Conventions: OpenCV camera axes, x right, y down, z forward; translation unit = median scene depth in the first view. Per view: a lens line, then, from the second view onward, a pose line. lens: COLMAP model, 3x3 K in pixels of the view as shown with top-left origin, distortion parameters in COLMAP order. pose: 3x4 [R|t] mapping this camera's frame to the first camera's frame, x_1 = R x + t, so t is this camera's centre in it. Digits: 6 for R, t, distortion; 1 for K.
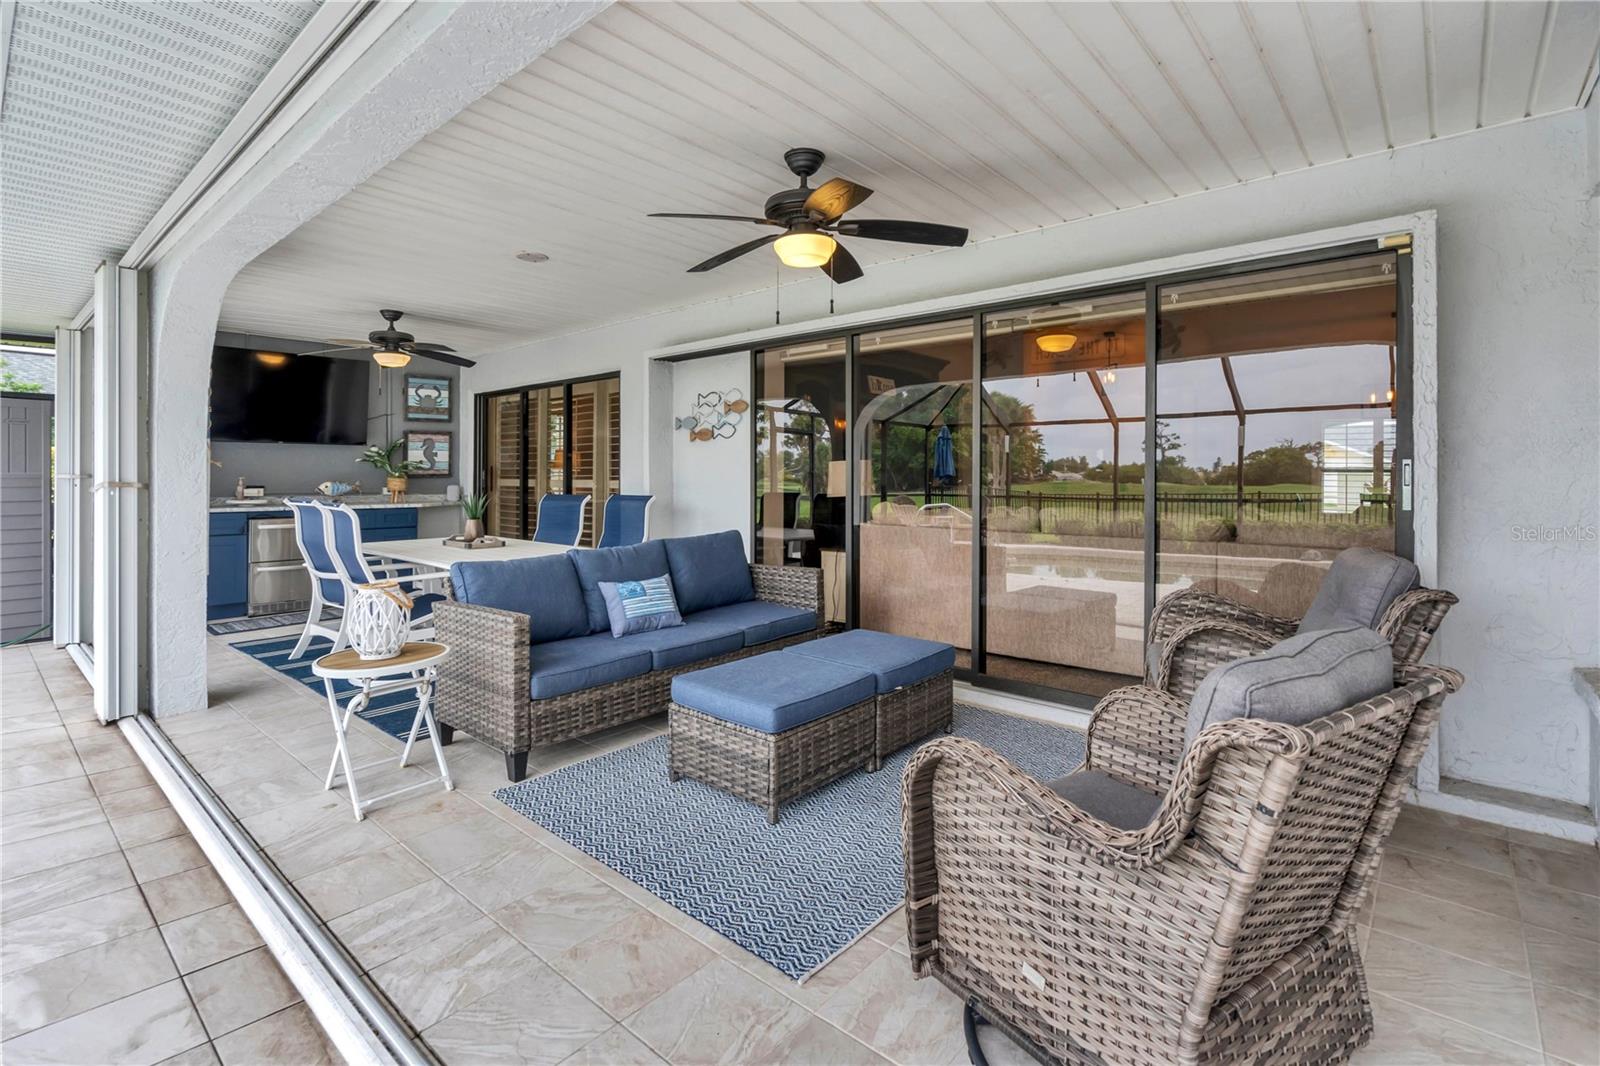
lens RADIAL K [[743.9, 0, 787.3], [0, 743.9, 477.5], [0, 0, 1]] dist [-0.001128, 0.001445]
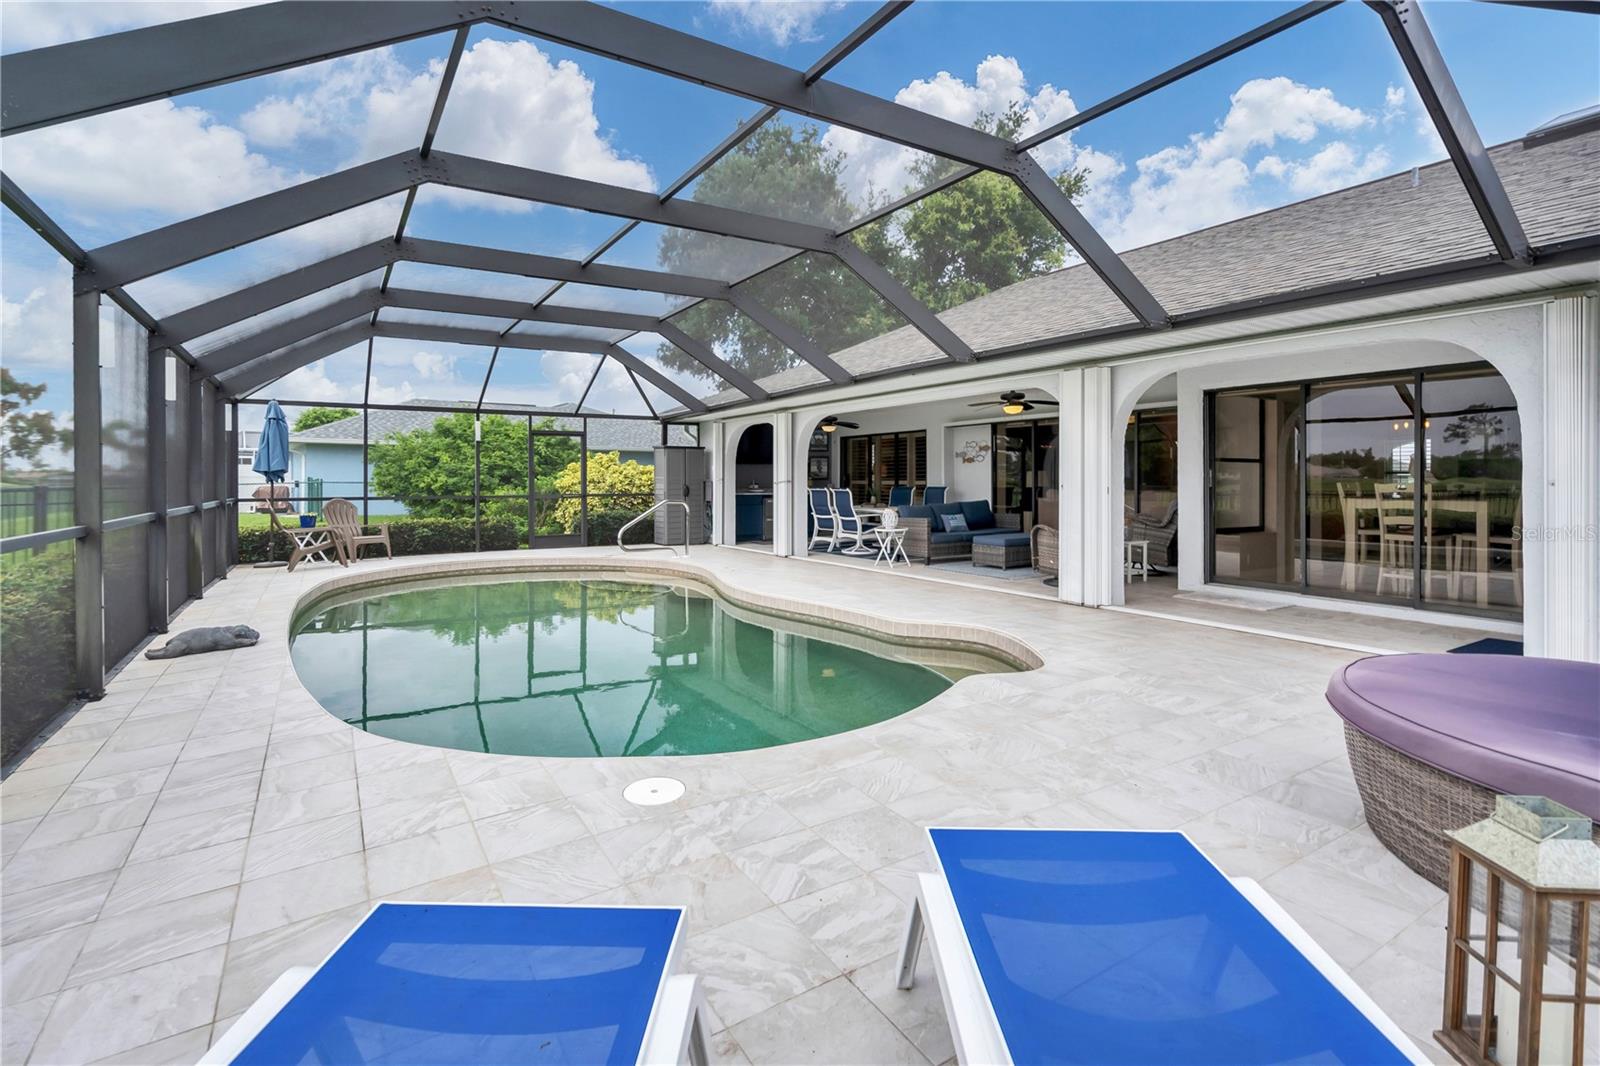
lens RADIAL K [[743.9, 0, 783.1], [0, 743.9, 481.4], [0, 0, 1]] dist [-0.001128, 0.001445]
pose [[0.957633, -0.007716, -0.287887, -0.001600], [0.008851, 0.999957, 0.002638, -0.002025], [0.287854, -0.005075, 0.957661, -1.005470]]
